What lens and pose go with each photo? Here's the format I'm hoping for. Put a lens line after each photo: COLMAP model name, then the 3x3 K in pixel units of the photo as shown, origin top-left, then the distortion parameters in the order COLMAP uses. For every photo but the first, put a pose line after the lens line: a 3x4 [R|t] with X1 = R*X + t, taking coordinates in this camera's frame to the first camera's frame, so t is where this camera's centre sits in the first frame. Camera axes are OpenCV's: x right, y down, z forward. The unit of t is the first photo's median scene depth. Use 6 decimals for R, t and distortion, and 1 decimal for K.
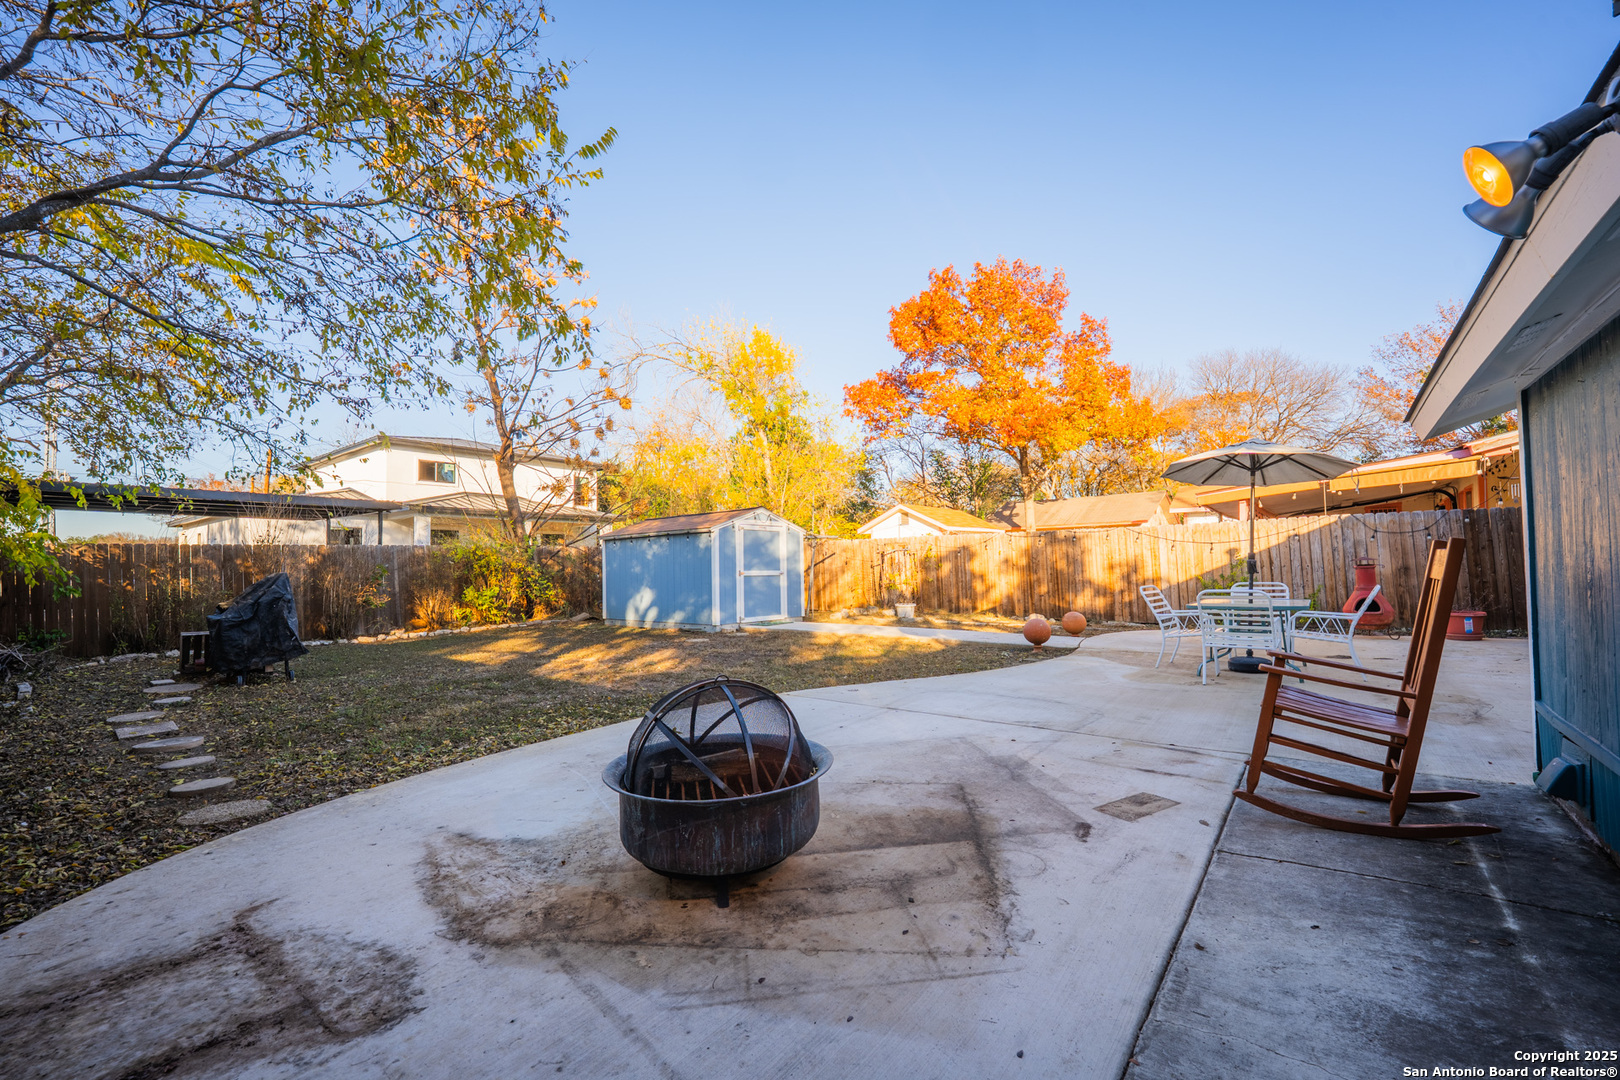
lens RADIAL K [[660.1, 0, 801.2], [0, 660.1, 541.8], [0, 0, 1]] dist [-0.002150, -0.007125]
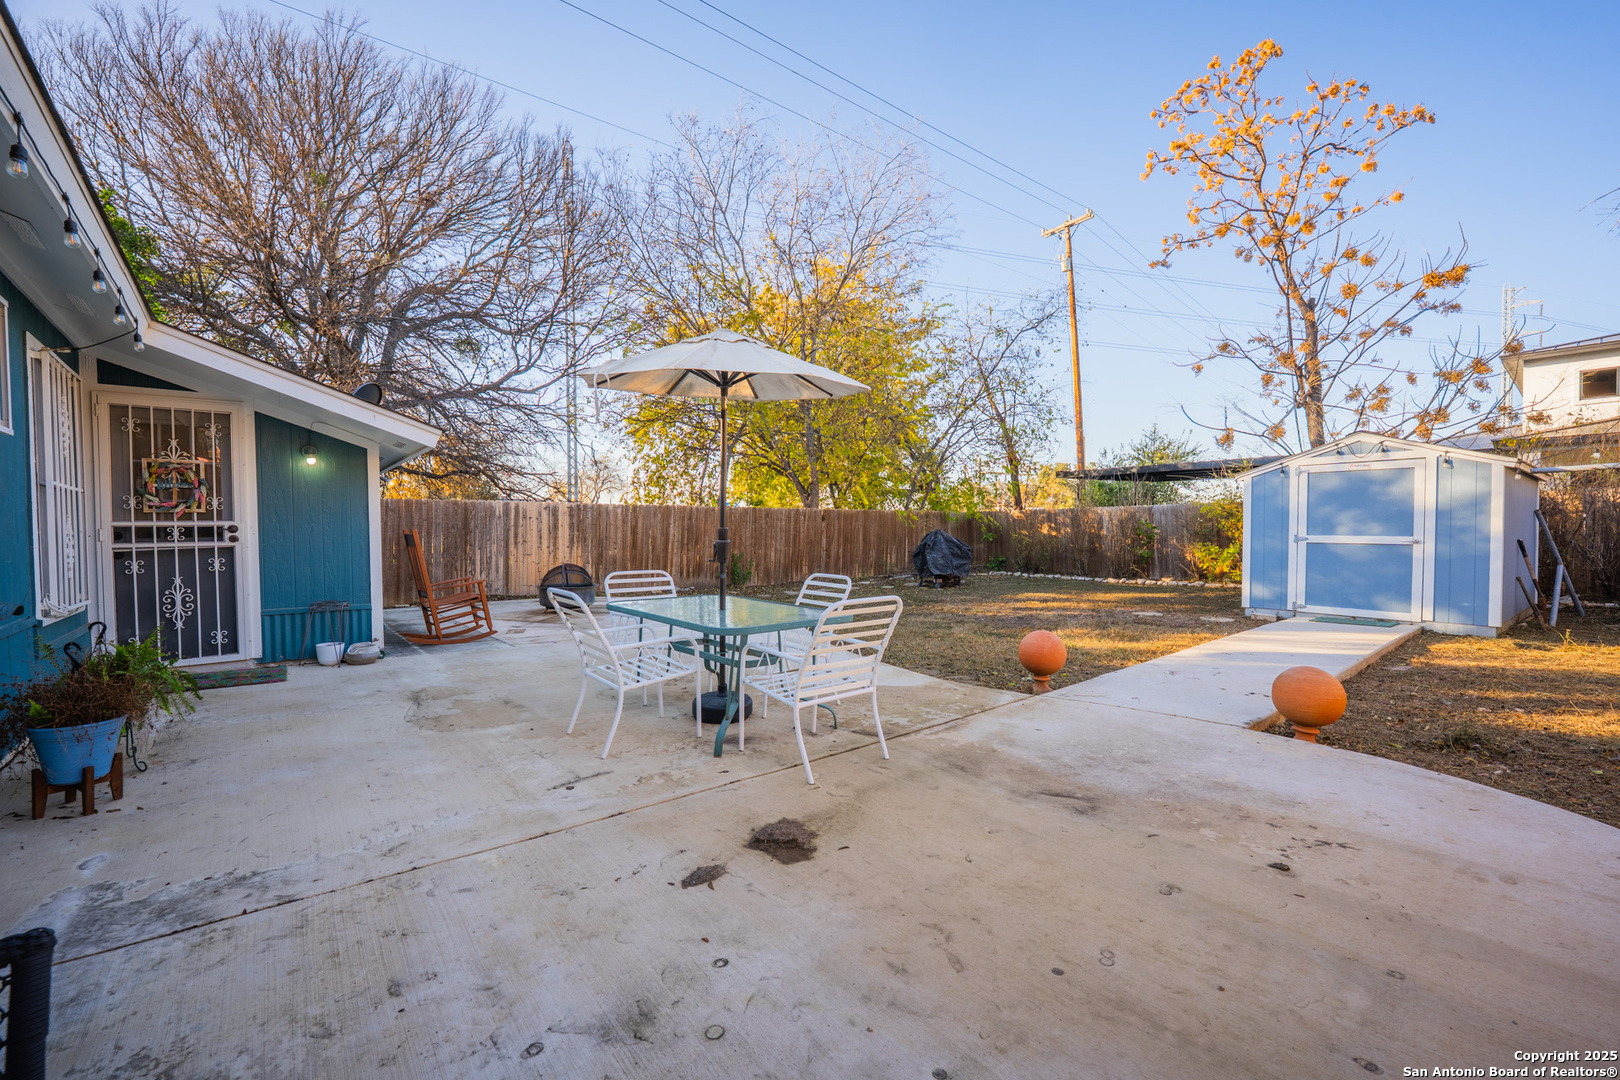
lens RADIAL K [[660.1, 0, 801.2], [0, 660.1, 541.8], [0, 0, 1]] dist [-0.002150, -0.007125]
pose [[-0.203178, 0.037734, -0.978414, 0.683908], [0.045649, 0.998536, 0.029031, 0.007868], [0.978077, -0.038765, -0.204603, 0.648909]]
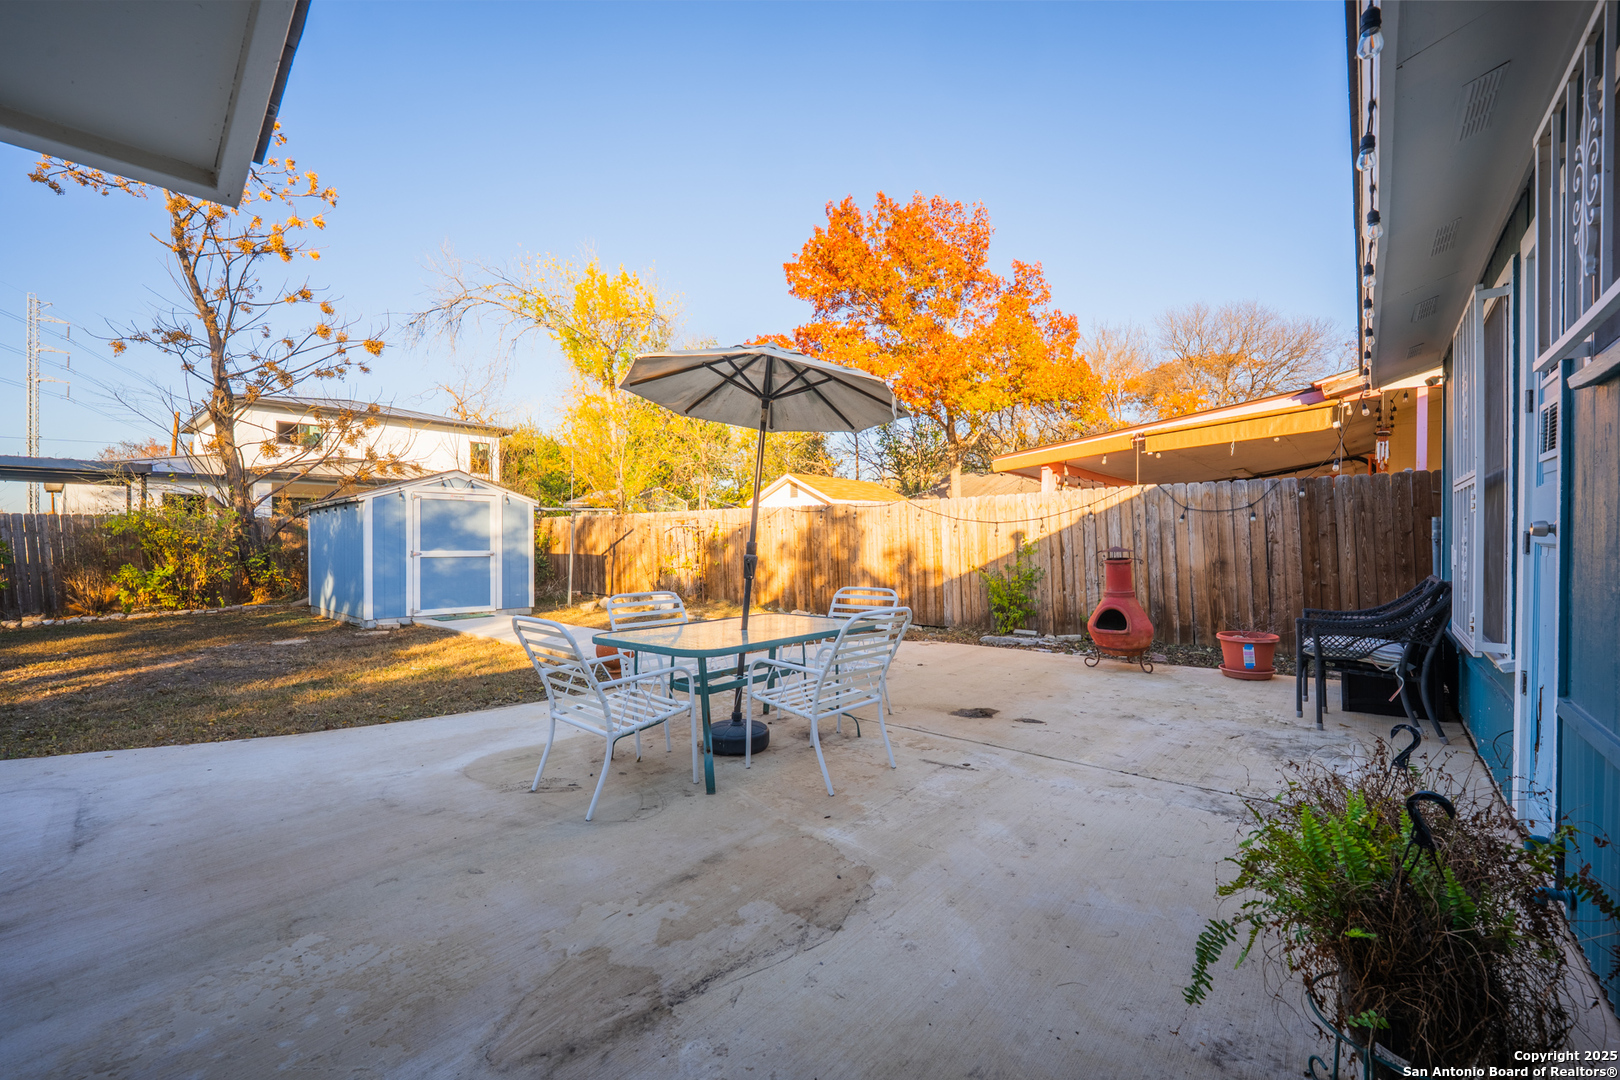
lens RADIAL K [[660.1, 0, 801.2], [0, 660.1, 541.8], [0, 0, 1]] dist [-0.002150, -0.007125]
pose [[0.999399, 0.011685, -0.032650, 0.403886], [-0.010339, 0.999102, 0.041084, -0.004603], [0.033101, -0.040722, 0.998622, 0.231368]]
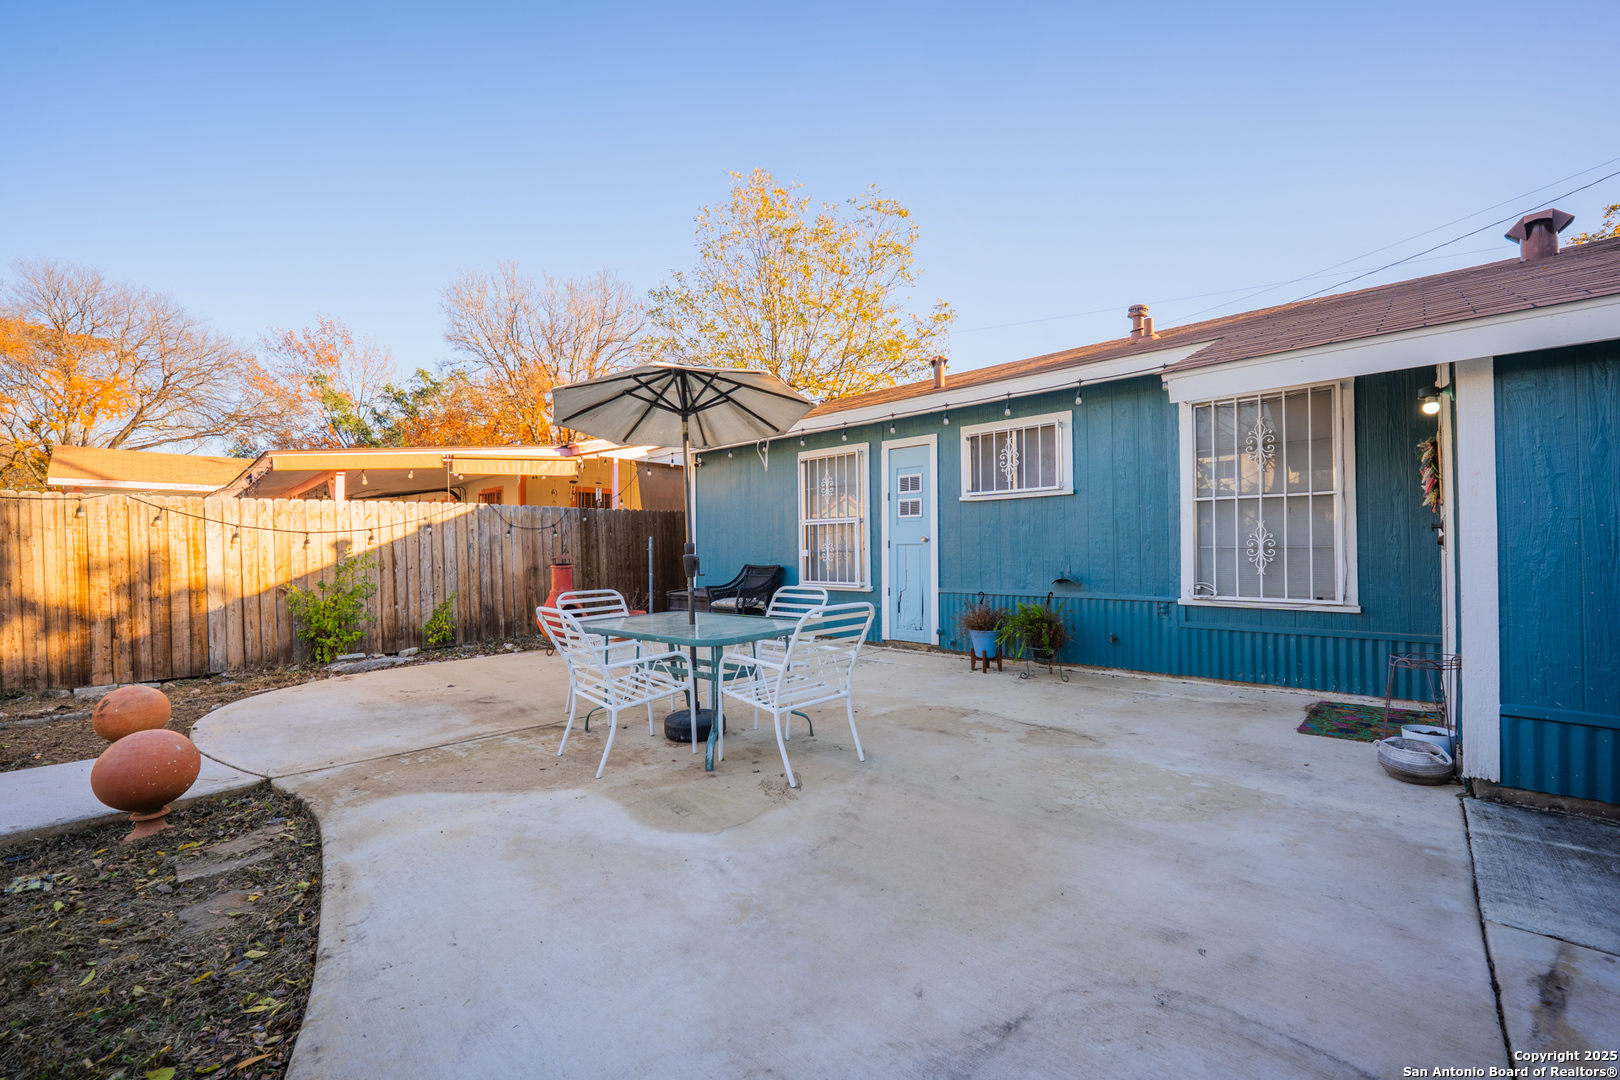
lens RADIAL K [[660.1, 0, 801.2], [0, 660.1, 541.8], [0, 0, 1]] dist [-0.002150, -0.007125]
pose [[0.075448, 0.027548, 0.996769, 0.034989], [-0.022218, 0.999417, -0.025939, 0.015650], [-0.996902, -0.020189, 0.076016, 0.460654]]
